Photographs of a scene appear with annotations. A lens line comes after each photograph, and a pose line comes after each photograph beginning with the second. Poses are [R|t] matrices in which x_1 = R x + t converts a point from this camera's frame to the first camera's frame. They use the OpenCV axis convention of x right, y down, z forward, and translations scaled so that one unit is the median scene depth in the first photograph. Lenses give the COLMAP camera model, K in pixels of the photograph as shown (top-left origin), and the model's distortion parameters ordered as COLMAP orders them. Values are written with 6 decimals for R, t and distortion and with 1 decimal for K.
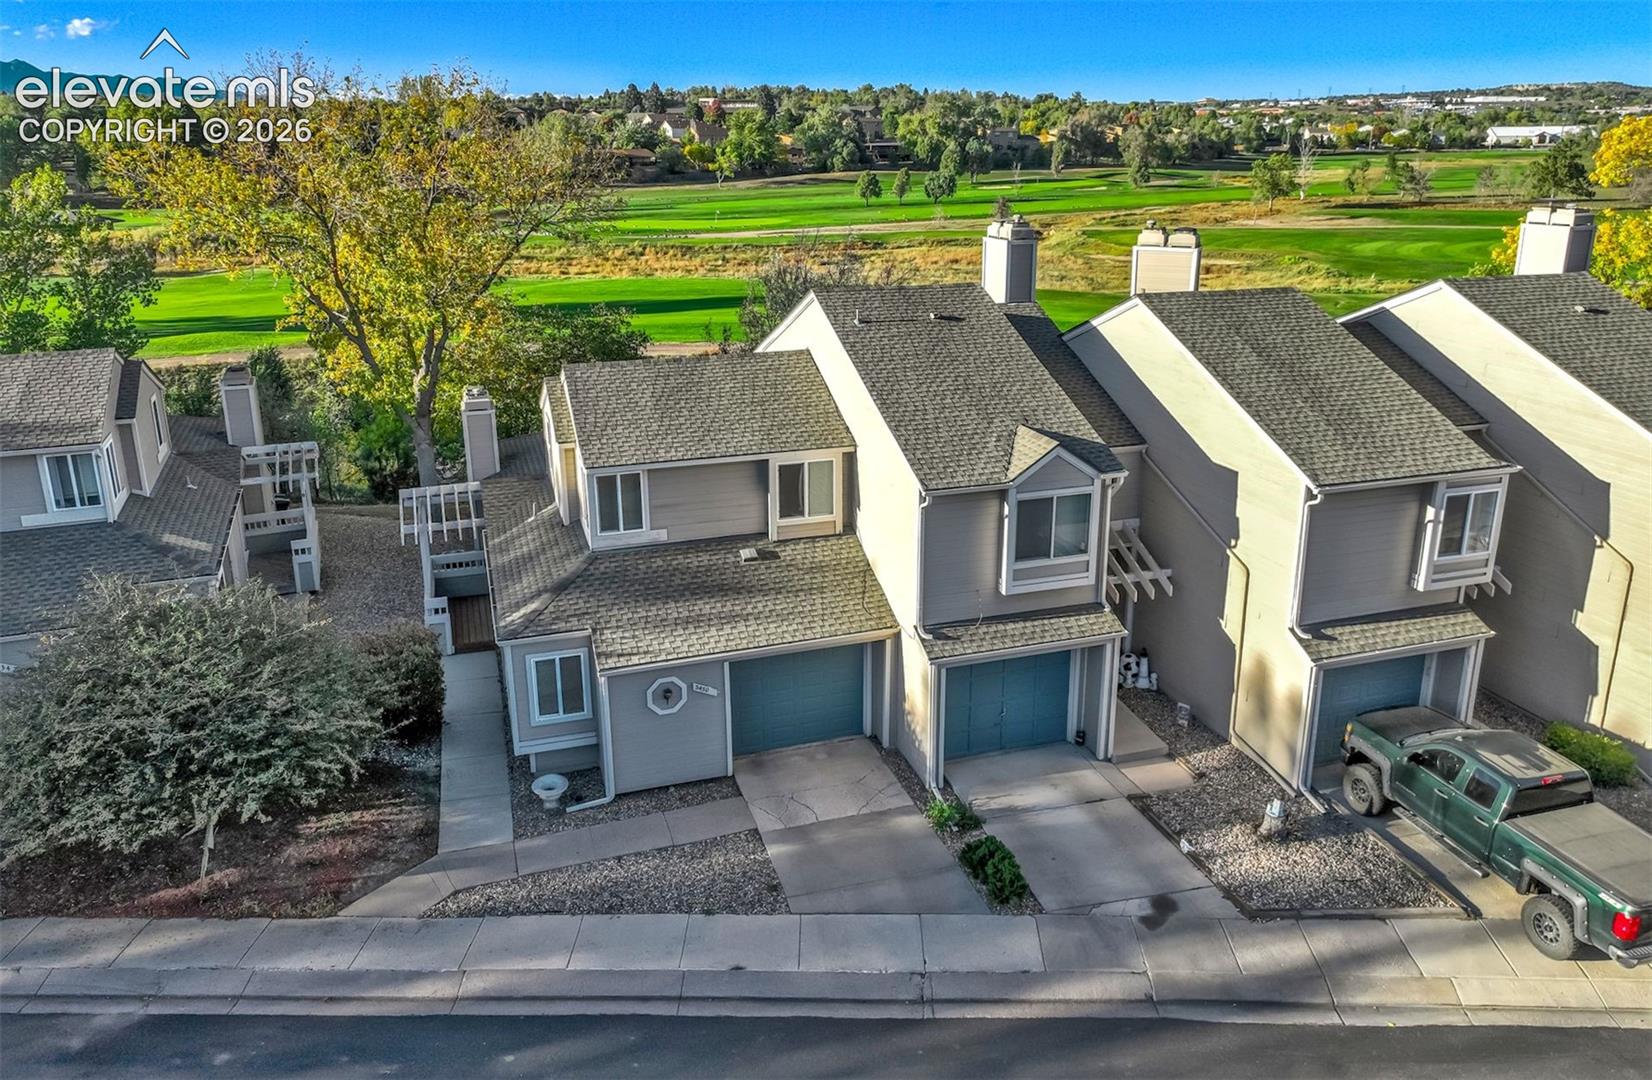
lens RADIAL K [[1188.5, 0, 879.0], [0, 1188.5, 488.0], [0, 0, 1]] dist [0.008819, 0.003188]
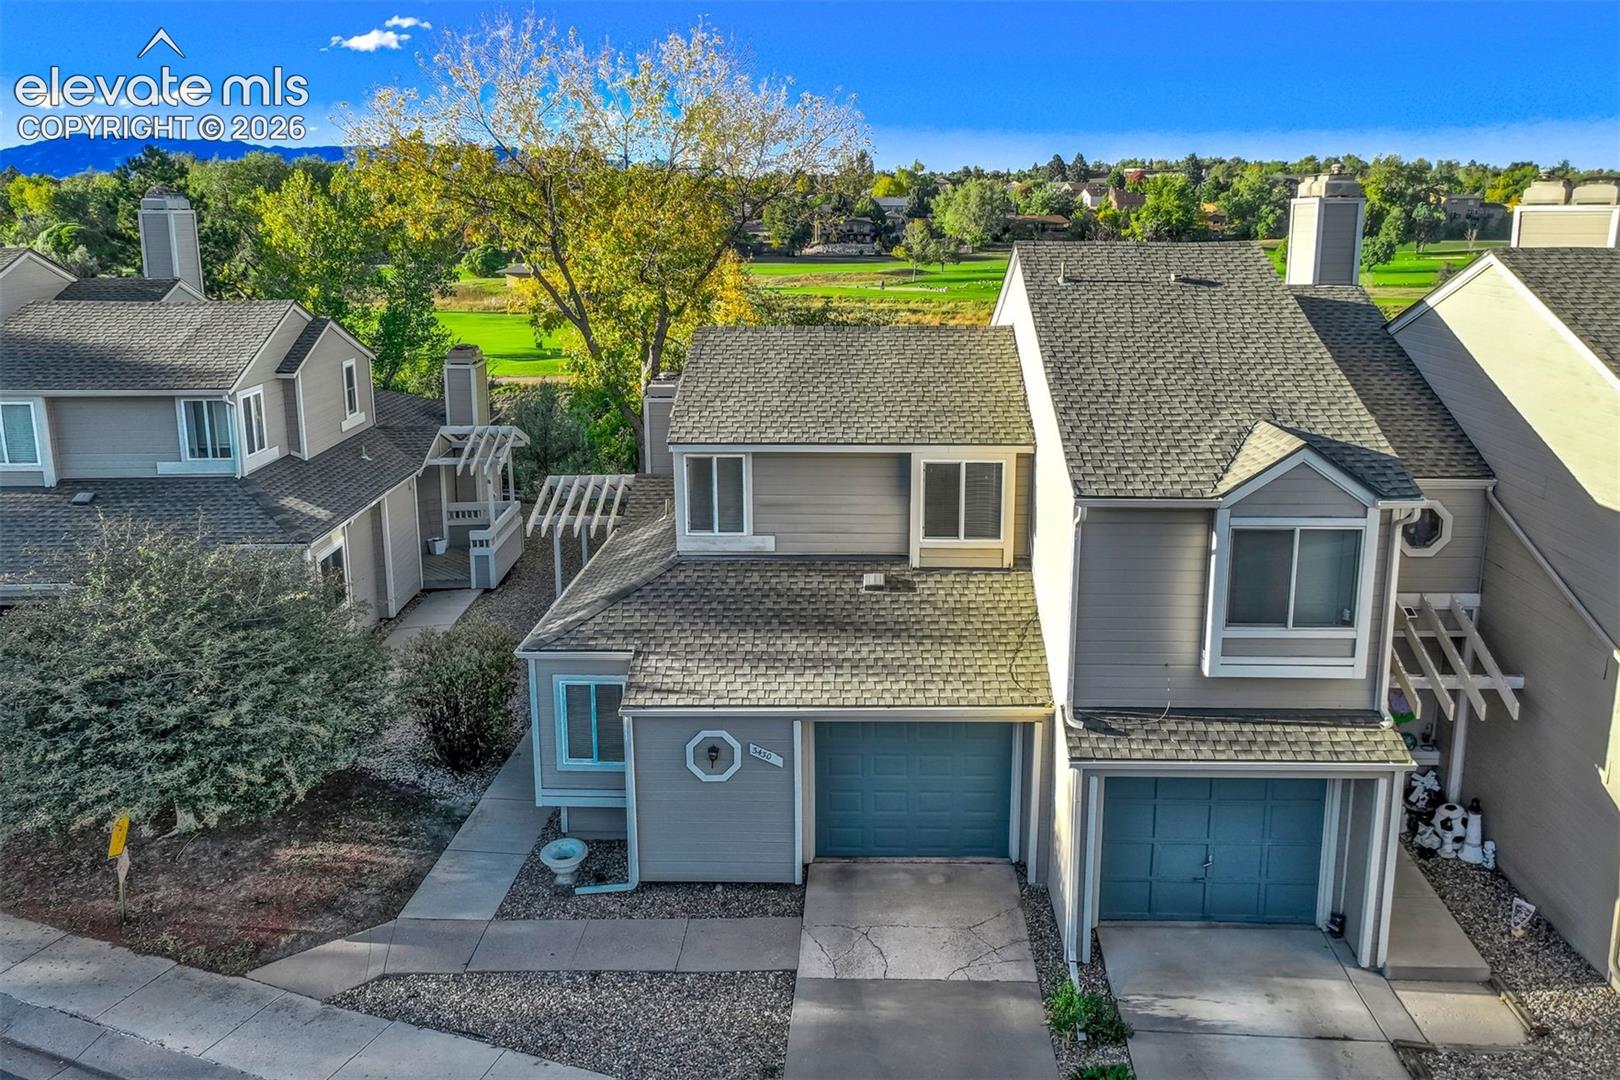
lens RADIAL K [[1214.4, 0, 883.9], [0, 1214.4, 457.9], [0, 0, 1]] dist [-0.000957, 0.009640]
pose [[0.941283, 0.067895, -0.330722, 0.139536], [-0.097664, 0.992448, -0.074224, 0.035849], [0.323184, 0.102165, 0.940805, 0.292010]]
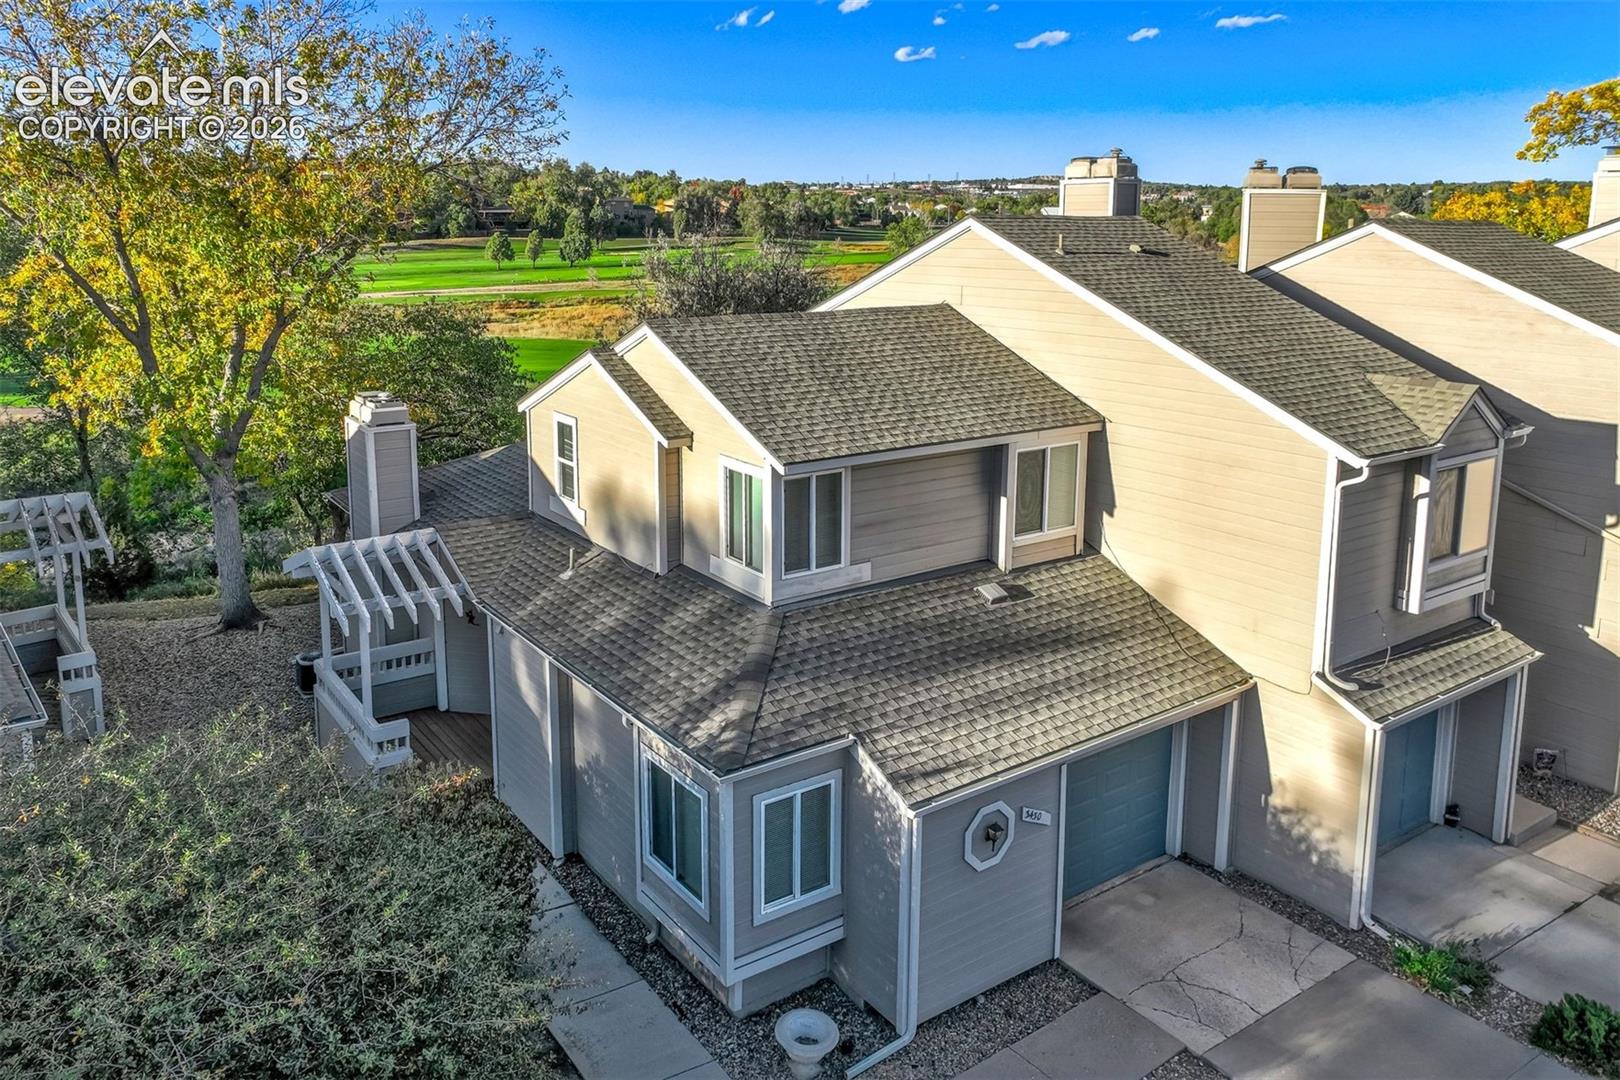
lens RADIAL K [[1196.4, 0, 811.9], [0, 1196.4, 423.8], [0, 0, 1]] dist [-0.001967, 0.002330]
pose [[0.958322, -0.042265, 0.282547, -0.384989], [0.075356, 0.991368, -0.107291, 0.027670], [-0.275573, 0.124111, 0.953235, 0.401666]]
